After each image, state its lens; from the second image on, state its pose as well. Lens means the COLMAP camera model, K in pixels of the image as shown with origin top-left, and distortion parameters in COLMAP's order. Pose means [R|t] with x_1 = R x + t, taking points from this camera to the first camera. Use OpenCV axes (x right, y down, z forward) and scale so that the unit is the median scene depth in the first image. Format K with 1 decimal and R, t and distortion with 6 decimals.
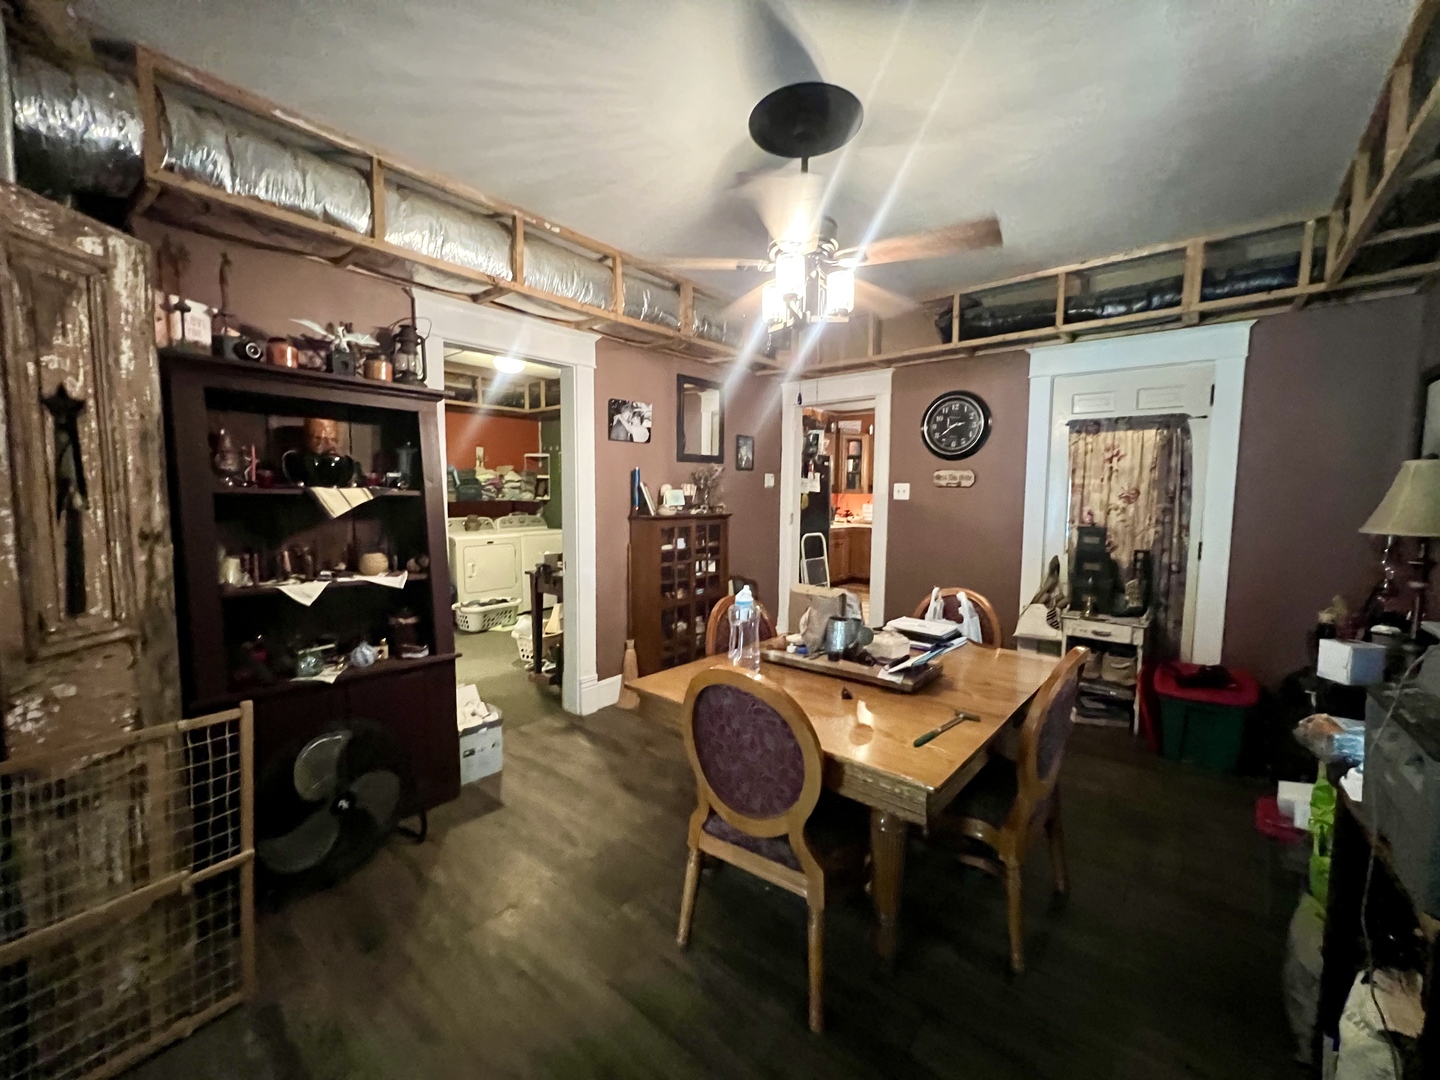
lens RADIAL K [[582.2, 0, 725.9], [0, 582.2, 538.6], [0, 0, 1]] dist [0.019105, 0.000225]
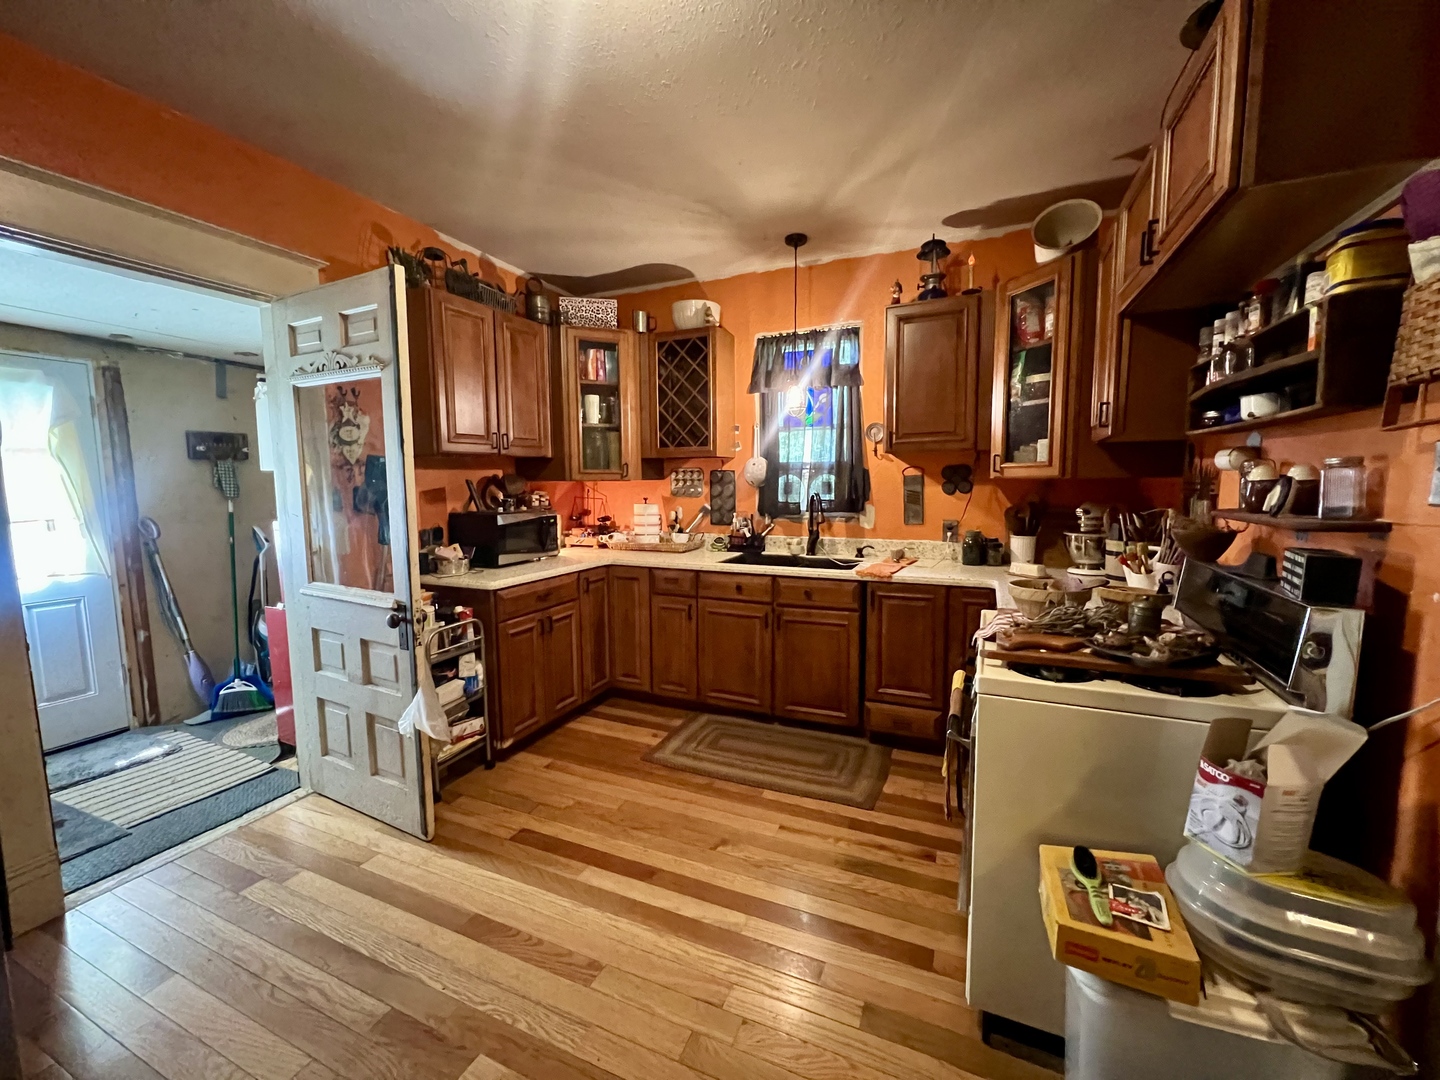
lens RADIAL K [[576.7, 0, 721.5], [0, 576.7, 540.8], [0, 0, 1]] dist [-0.003093, 0.000286]
pose [[0.962903, -0.040465, 0.266798, 0.451594], [0.032552, 0.998891, 0.034016, -0.111251], [-0.267879, -0.024069, 0.963152, 1.418719]]
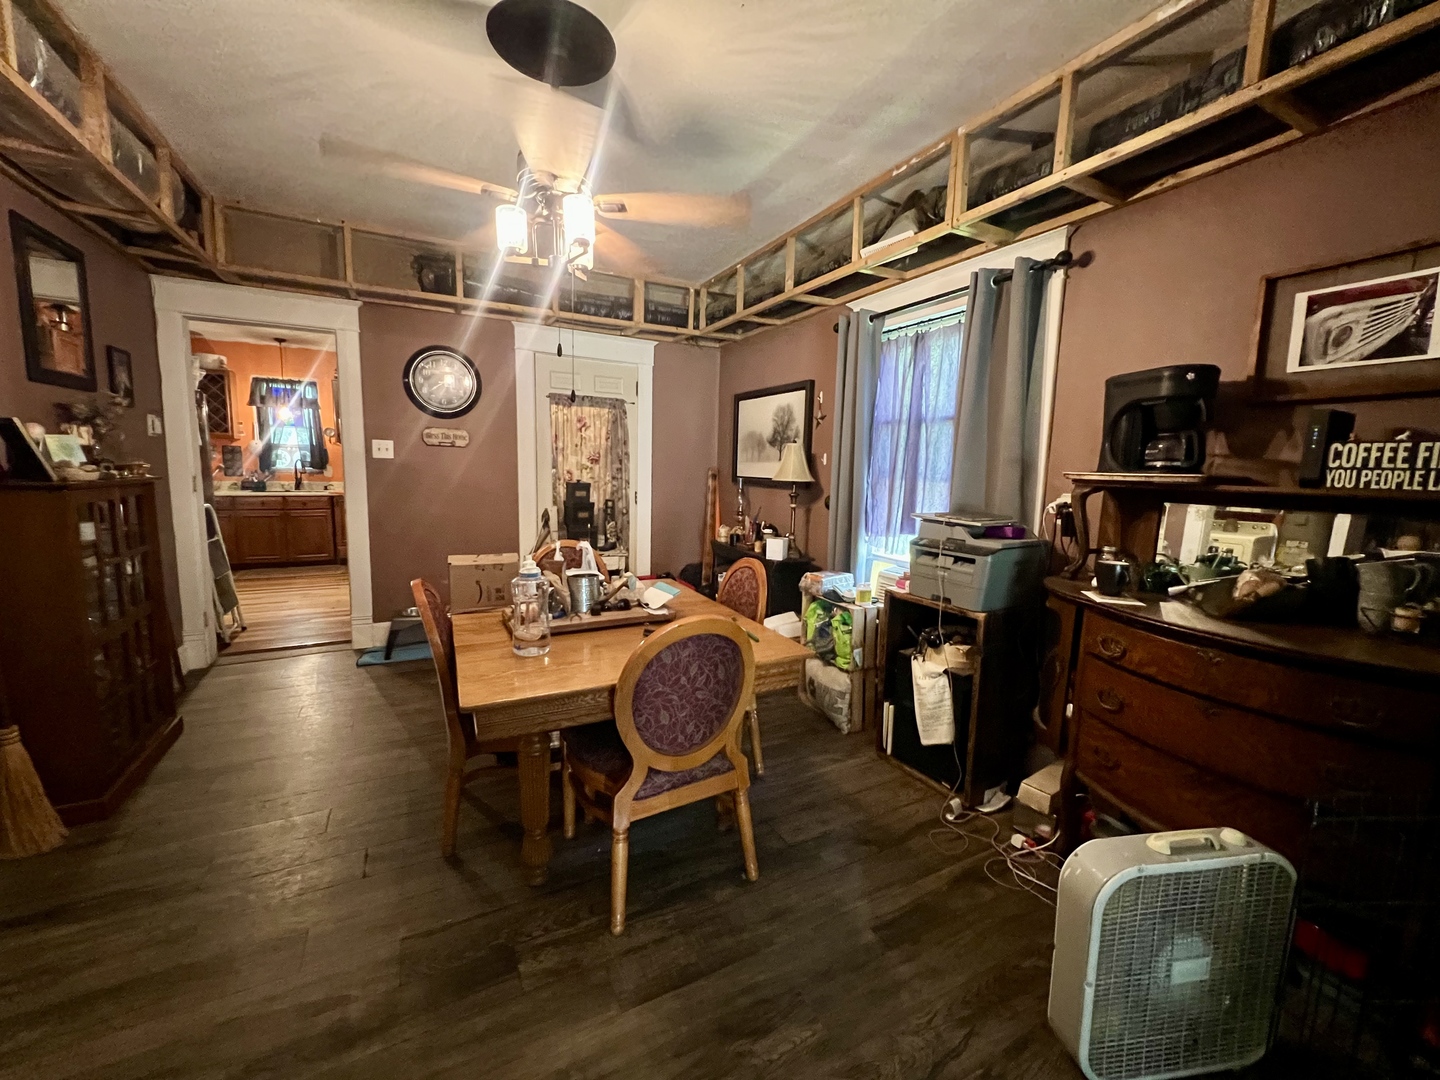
lens RADIAL K [[583.9, 0, 720.0], [0, 583.9, 540.0], [0, 0, 1]] dist [0.001420, 0.000295]
pose [[0.395412, -0.112634, 0.911572, -0.389088], [0.051171, 0.993613, 0.100575, -0.009269], [-0.917077, 0.006878, 0.398650, 0.228641]]
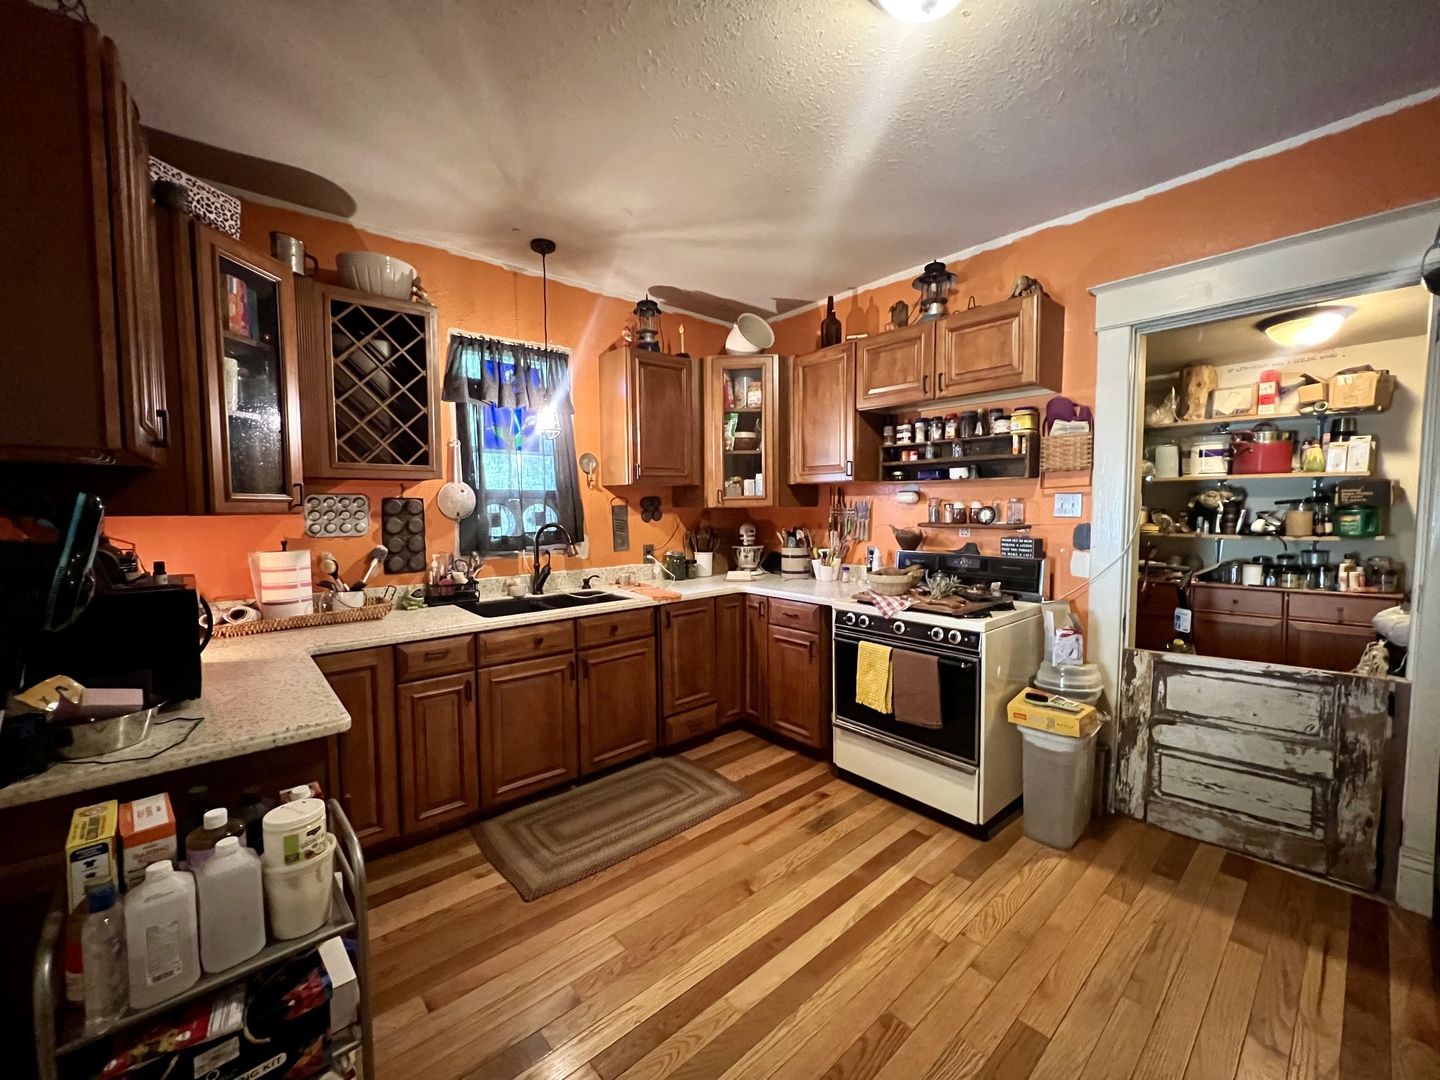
lens RADIAL K [[576.7, 0, 721.5], [0, 576.7, 540.8], [0, 0, 1]] dist [-0.003093, 0.000286]
pose [[0.162368, -0.069893, 0.984252, 0.062585], [0.082870, 0.994930, 0.056981, -0.154053], [-0.983244, 0.072313, 0.167337, 1.876341]]
